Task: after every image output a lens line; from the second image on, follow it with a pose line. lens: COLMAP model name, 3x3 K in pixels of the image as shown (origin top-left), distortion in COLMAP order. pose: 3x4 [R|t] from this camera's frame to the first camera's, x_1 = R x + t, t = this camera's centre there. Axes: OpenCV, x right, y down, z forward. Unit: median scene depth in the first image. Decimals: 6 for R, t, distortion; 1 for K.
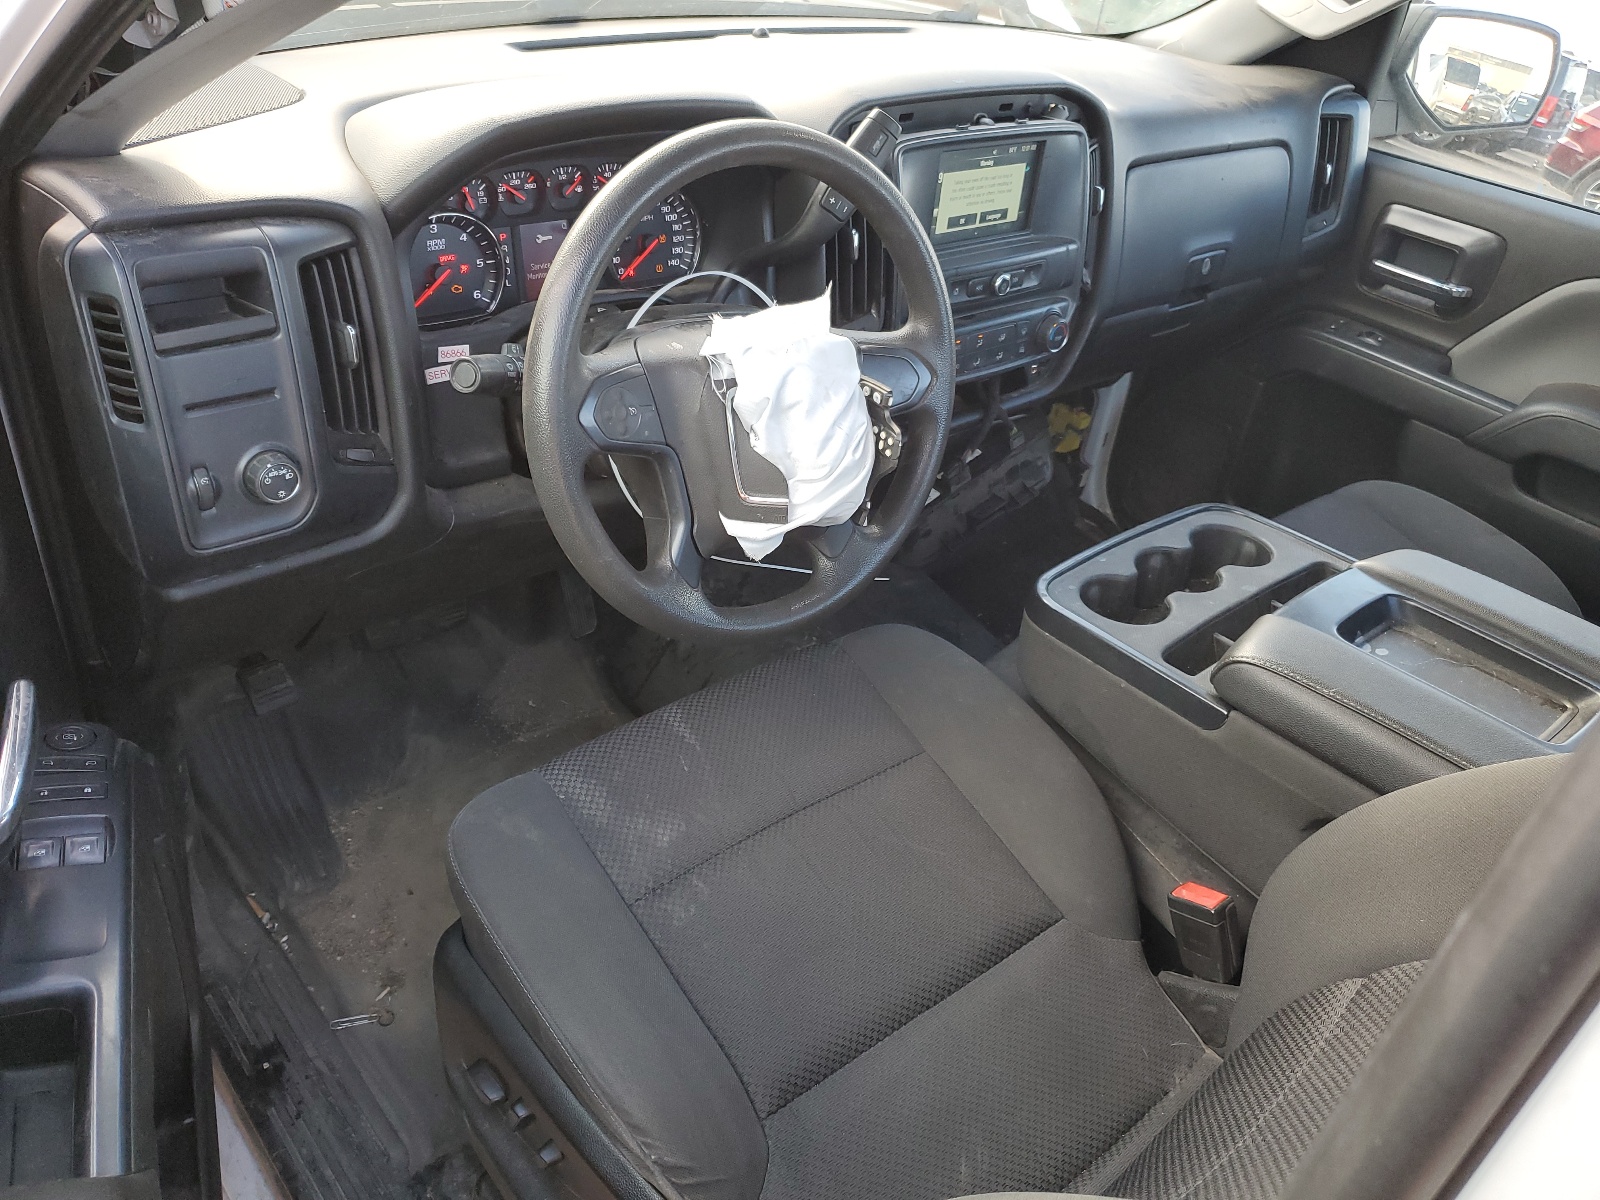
lens RADIAL K [[1183.4, 0, 800.3], [0, 1183.4, 596.8], [0, 0, 1]] dist [-0.008566, -0.001950]
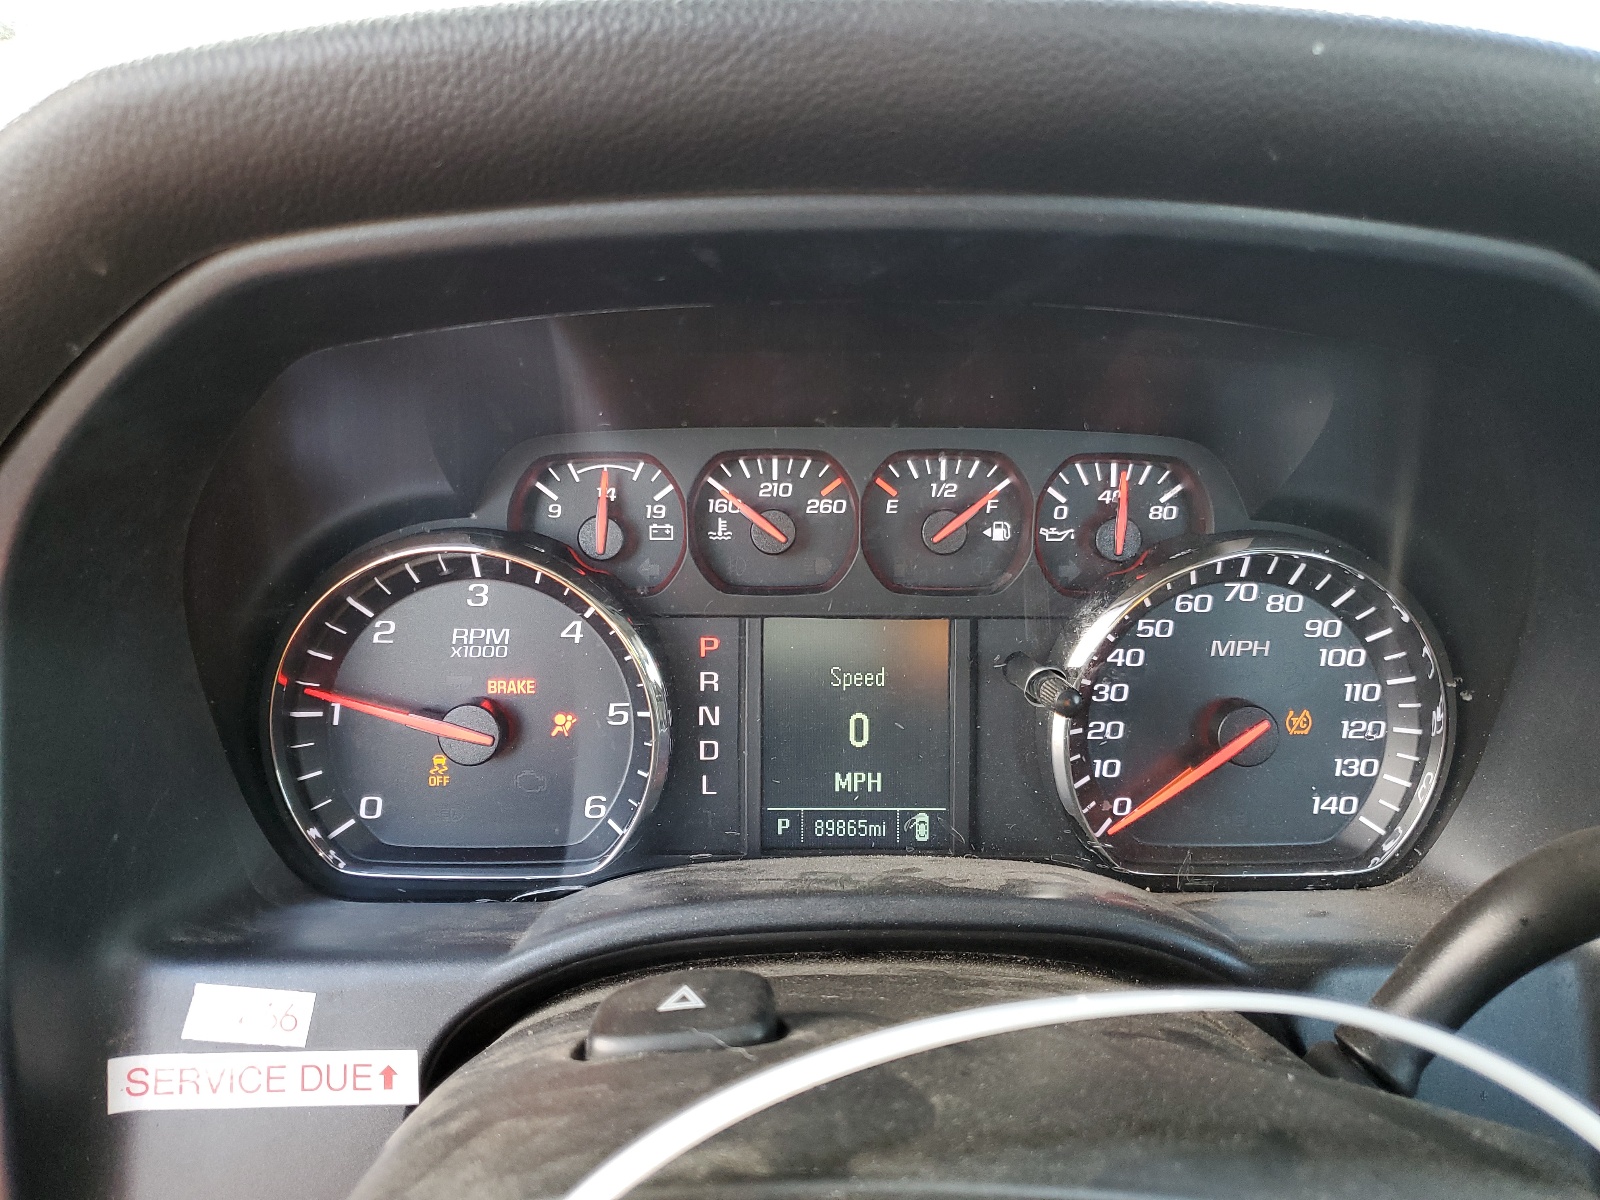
lens RADIAL K [[1183.4, 0, 800.7], [0, 1183.4, 603.5], [0, 0, 1]] dist [-0.008566, -0.001950]
pose [[0.764892, 0.080599, -0.639096, -0.025941], [-0.296978, 0.924533, -0.238837, -0.222843], [0.571615, 0.372482, 0.731104, 0.702383]]
